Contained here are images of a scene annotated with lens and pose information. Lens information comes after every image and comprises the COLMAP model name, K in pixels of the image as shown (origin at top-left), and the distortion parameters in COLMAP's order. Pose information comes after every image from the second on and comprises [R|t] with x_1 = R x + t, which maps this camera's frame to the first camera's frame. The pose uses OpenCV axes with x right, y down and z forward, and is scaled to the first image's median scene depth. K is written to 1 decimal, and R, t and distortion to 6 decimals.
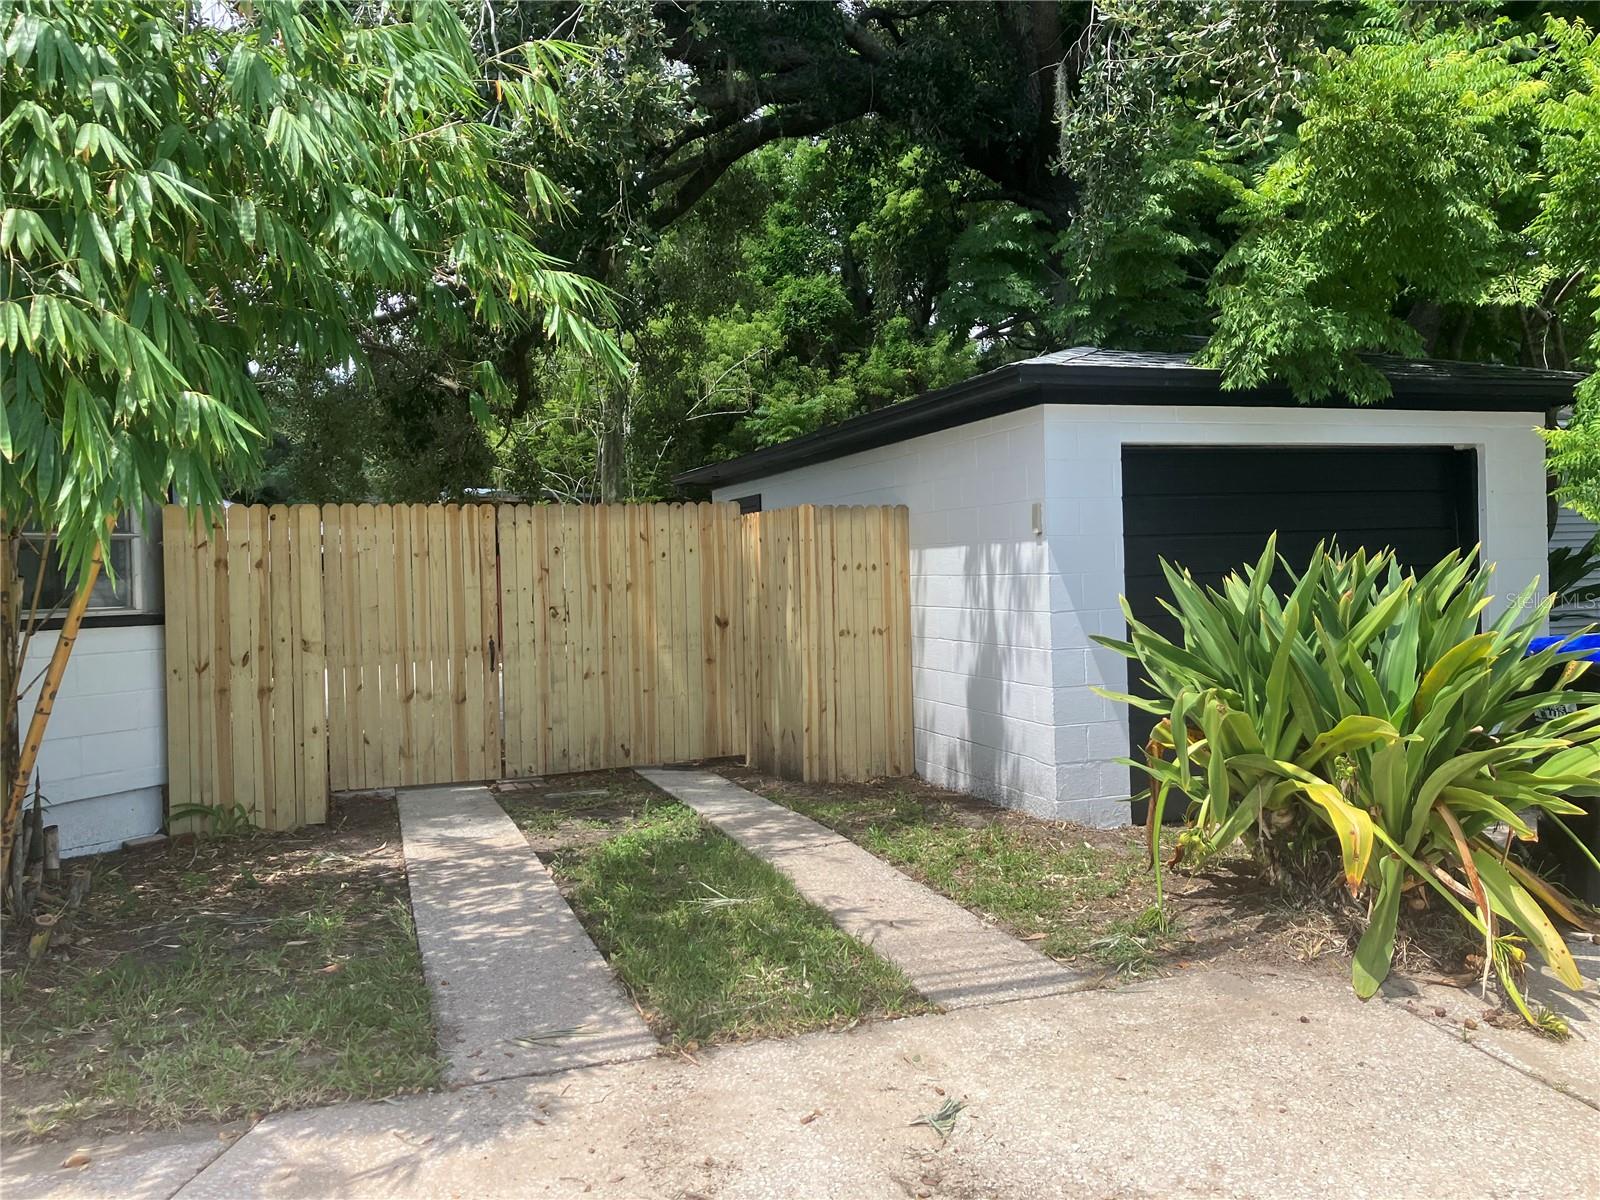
lens RADIAL K [[1324.4, 0, 820.1], [0, 1324.4, 571.7], [0, 0, 1]] dist [0.040425, -0.048398]
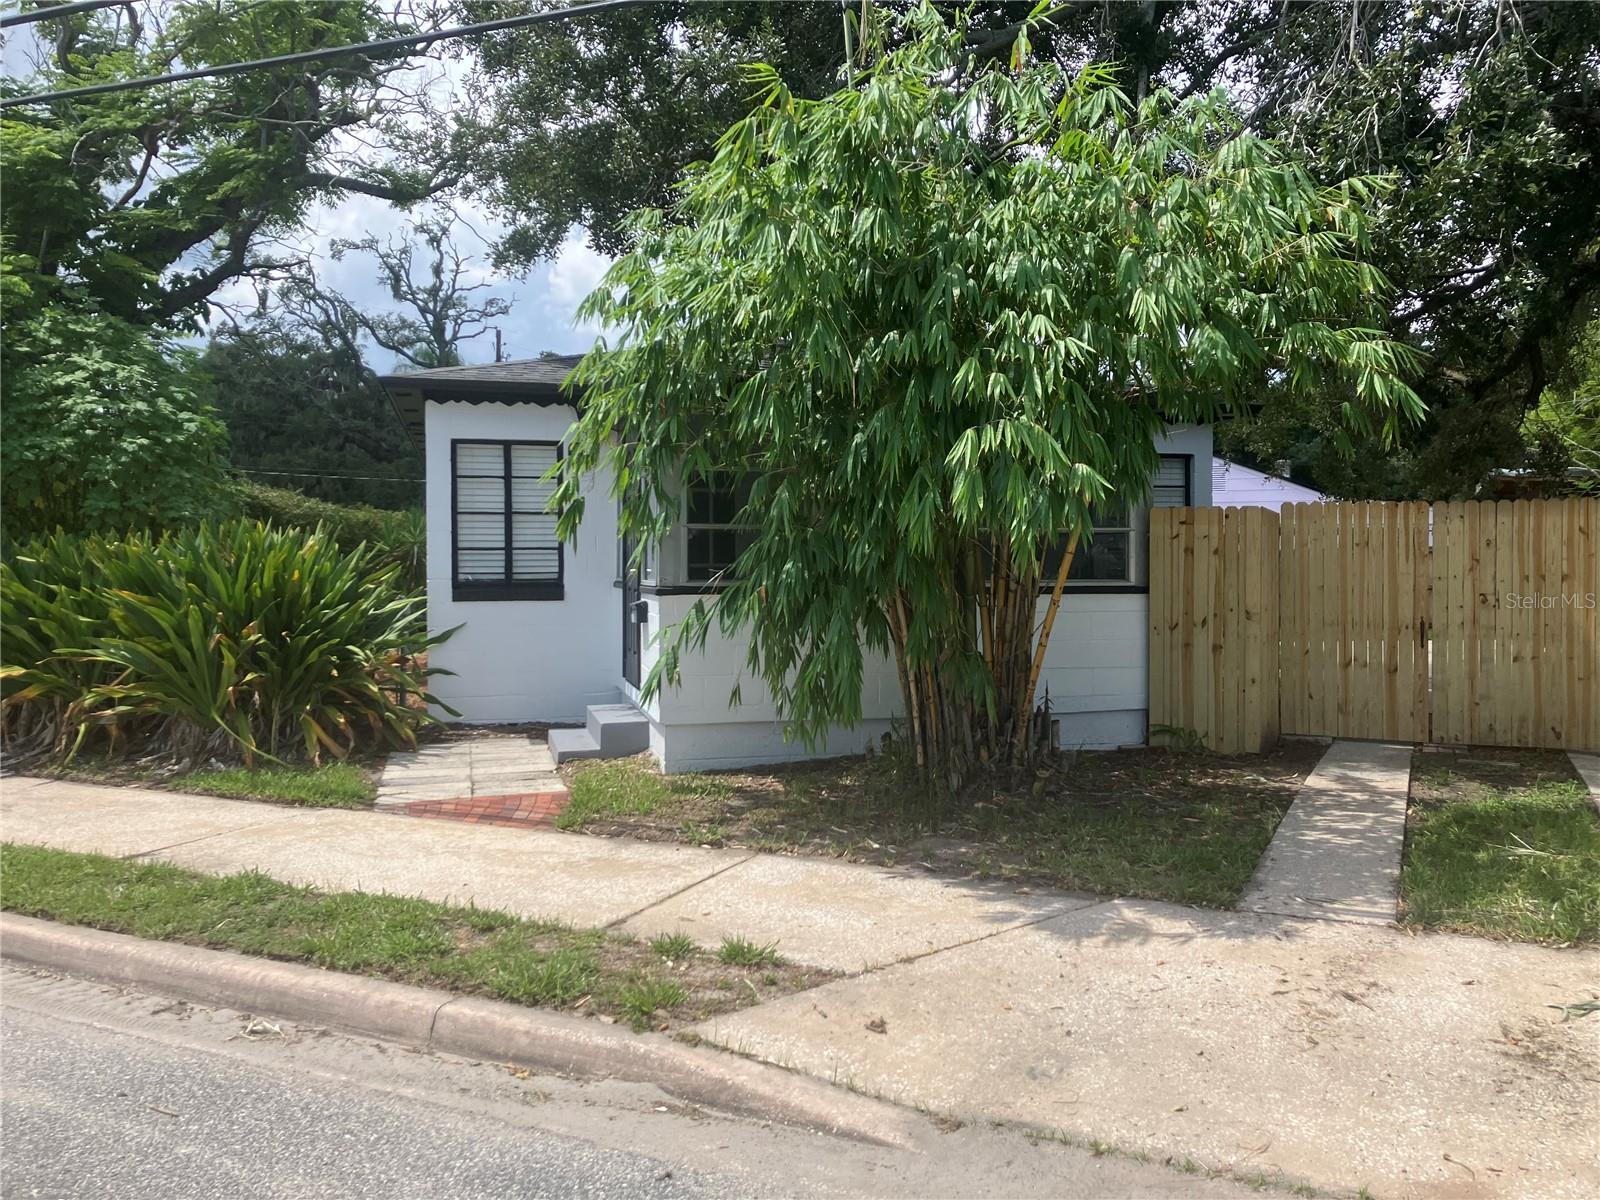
lens RADIAL K [[1324.4, 0, 828.4], [0, 1324.4, 565.5], [0, 0, 1]] dist [0.040425, -0.048398]
pose [[0.711563, 0.032867, -0.701853, 0.234729], [-0.020914, 0.999453, 0.025600, -0.017586], [0.702311, -0.003538, 0.711862, -0.212641]]
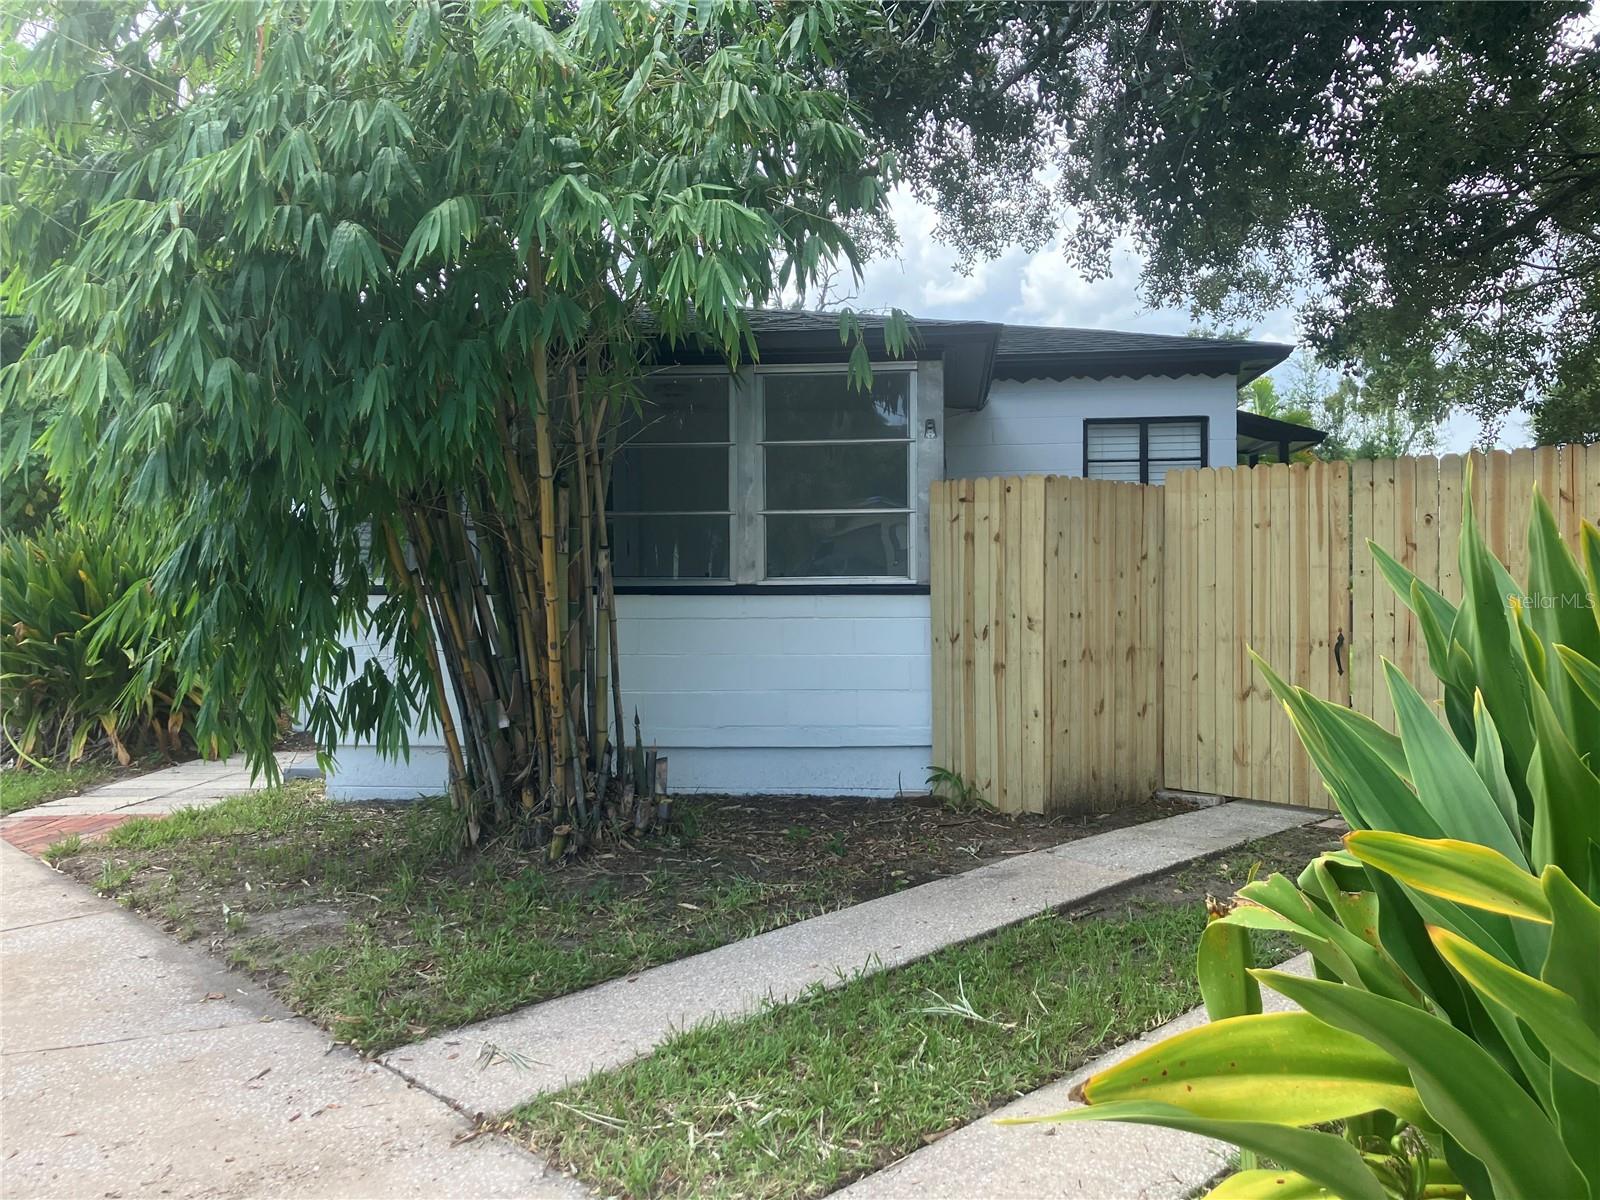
lens RADIAL K [[1324.4, 0, 796.8], [0, 1324.4, 559.4], [0, 0, 1]] dist [0.040425, -0.048398]
pose [[0.411887, 0.019236, -0.911032, 0.411807], [-0.004933, 0.999810, 0.018880, -0.007025], [0.911222, -0.003282, 0.411903, 0.469572]]
